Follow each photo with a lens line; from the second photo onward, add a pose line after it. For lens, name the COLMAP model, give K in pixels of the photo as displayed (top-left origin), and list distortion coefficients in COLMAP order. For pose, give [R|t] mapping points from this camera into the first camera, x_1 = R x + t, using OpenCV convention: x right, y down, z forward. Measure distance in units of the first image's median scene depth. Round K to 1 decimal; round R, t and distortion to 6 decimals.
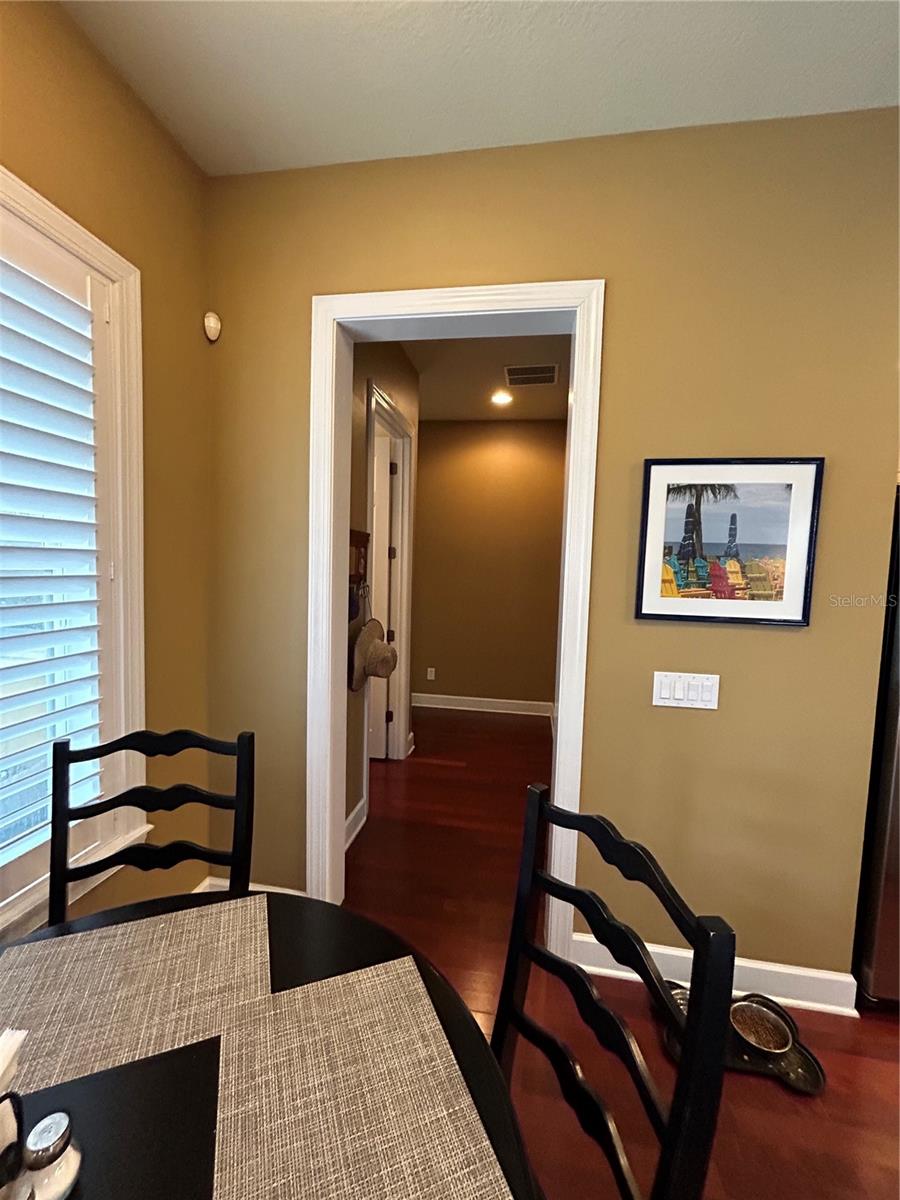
lens RADIAL K [[485.4, 0, 449.3], [0, 485.4, 600.0], [0, 0, 1]] dist [0.003919, -0.000537]
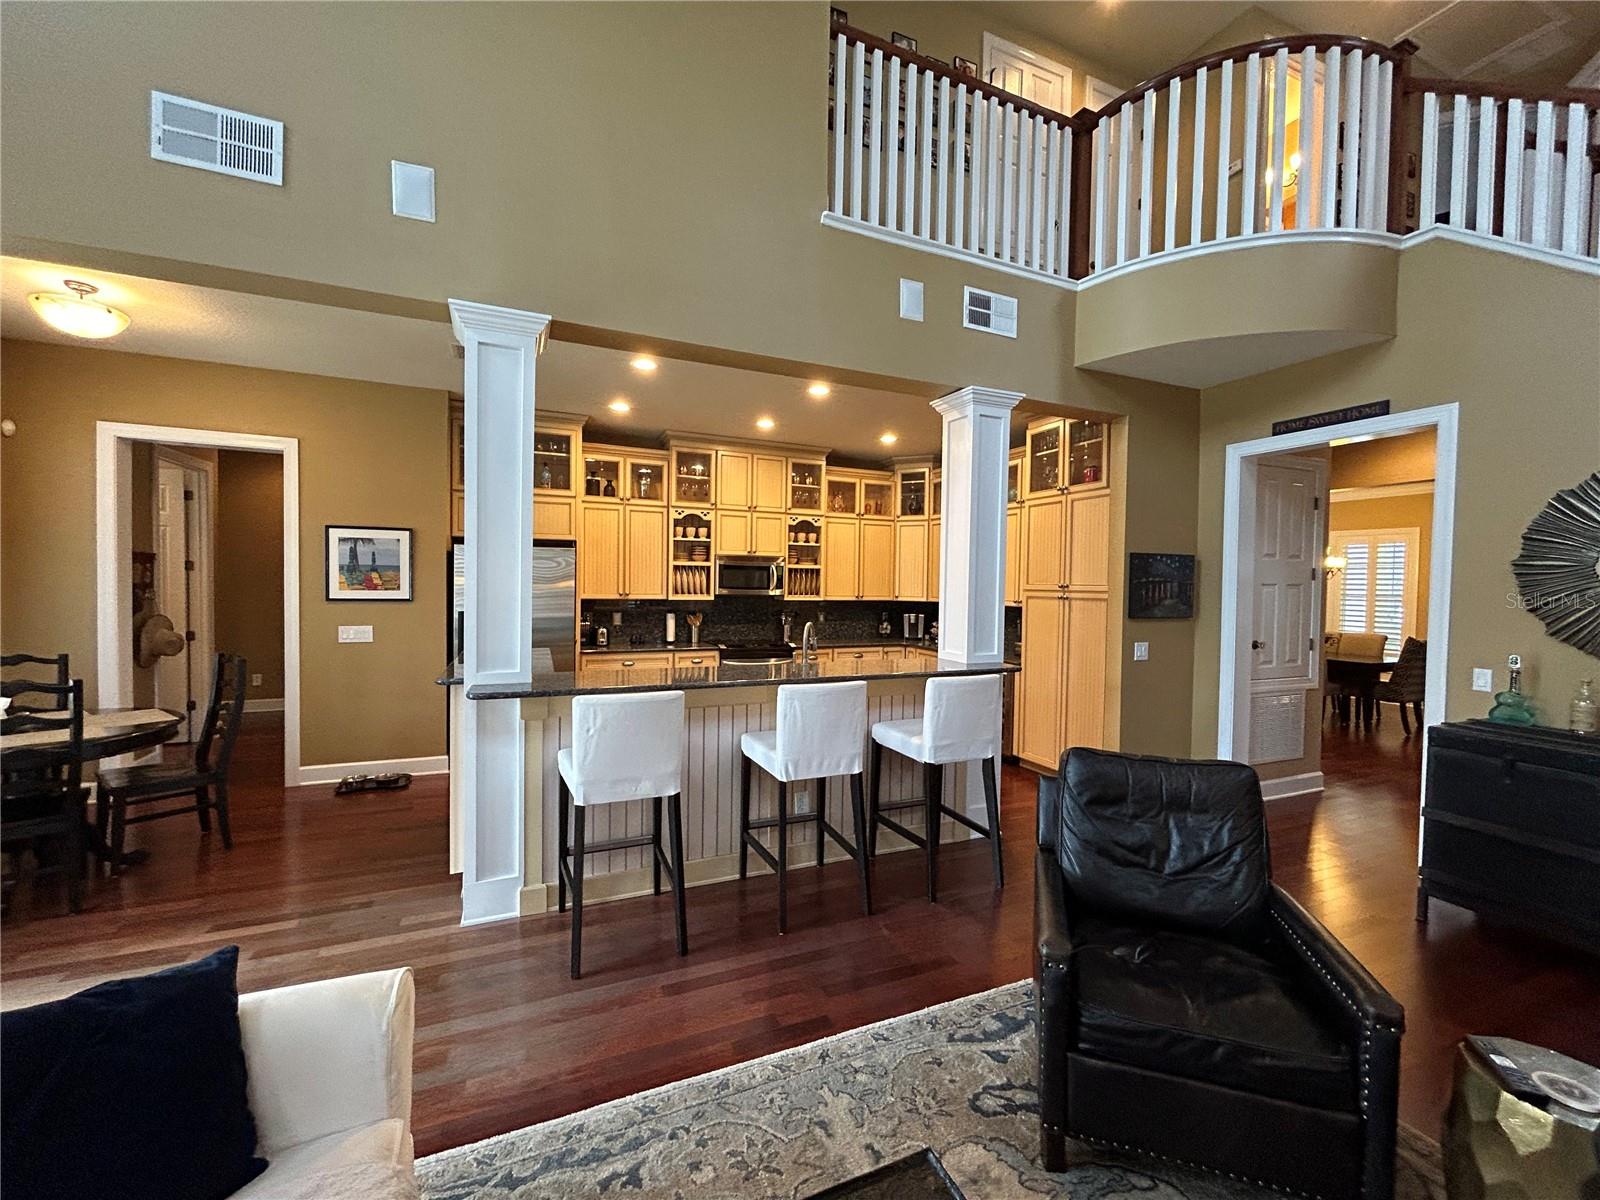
lens RADIAL K [[647.2, 0, 799.5], [0, 647.2, 597.2], [0, 0, 1]] dist [0.003919, -0.000537]
pose [[0.842115, -0.030670, 0.538425, 0.597298], [0.047836, 0.998694, -0.017929, 0.167775], [-0.537172, 0.040854, 0.842483, -2.408969]]
